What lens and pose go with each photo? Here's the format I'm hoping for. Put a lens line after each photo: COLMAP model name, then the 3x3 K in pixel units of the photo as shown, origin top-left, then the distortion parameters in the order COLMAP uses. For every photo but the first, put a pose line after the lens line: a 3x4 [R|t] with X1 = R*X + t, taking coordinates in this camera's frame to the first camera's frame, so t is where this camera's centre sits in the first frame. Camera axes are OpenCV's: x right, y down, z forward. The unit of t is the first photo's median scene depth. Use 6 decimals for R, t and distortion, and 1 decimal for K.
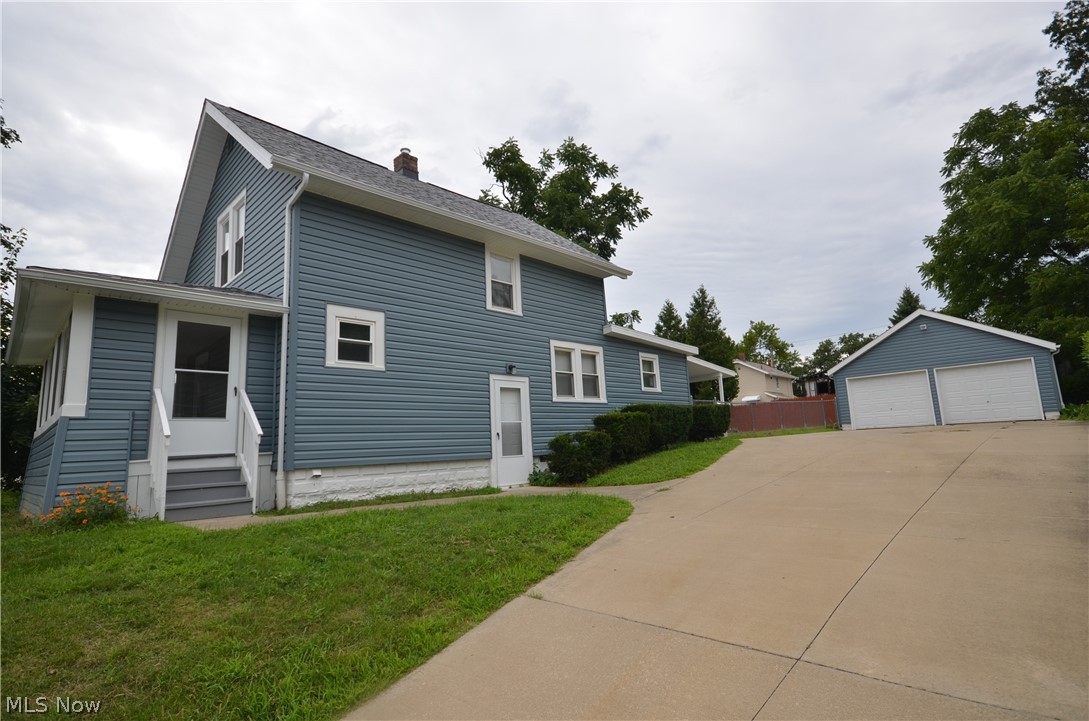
lens RADIAL K [[548.9, 0, 542.6], [0, 548.9, 361.0], [0, 0, 1]] dist [-0.004316, -0.006577]
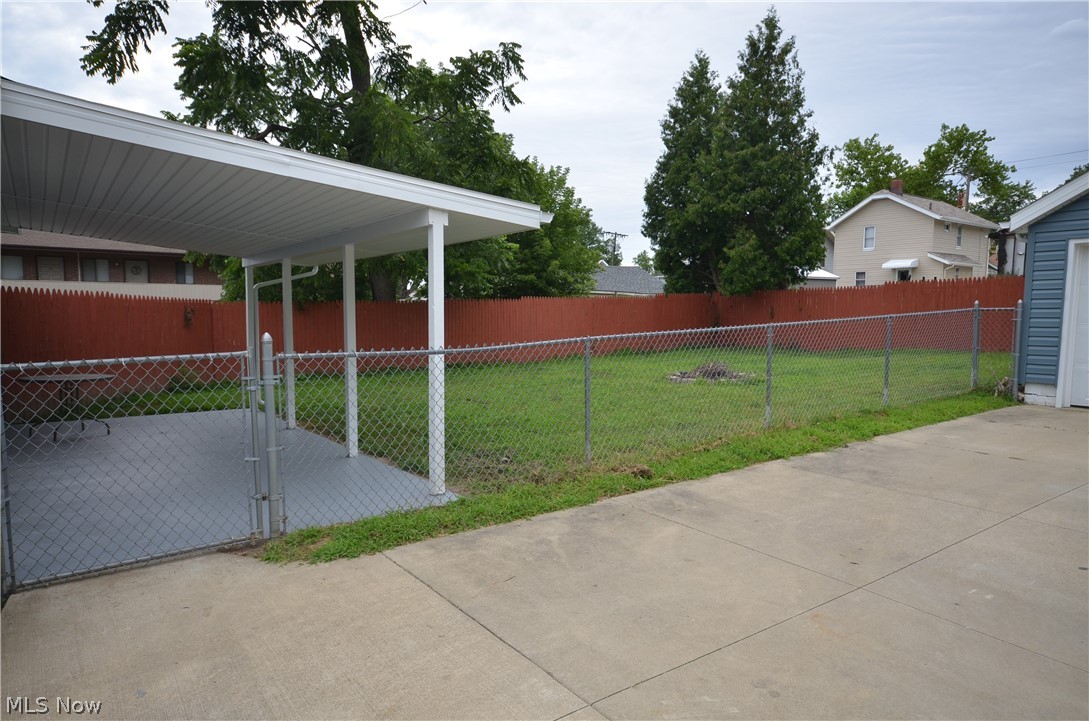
lens RADIAL K [[683.6, 0, 542.5], [0, 683.6, 371.5], [0, 0, 1]] dist [0.006512, 0.007081]
pose [[0.984120, 0.062495, -0.166139, 0.299548], [-0.018636, 0.967176, 0.253423, 0.009151], [0.176523, -0.246303, 0.952982, 0.511488]]
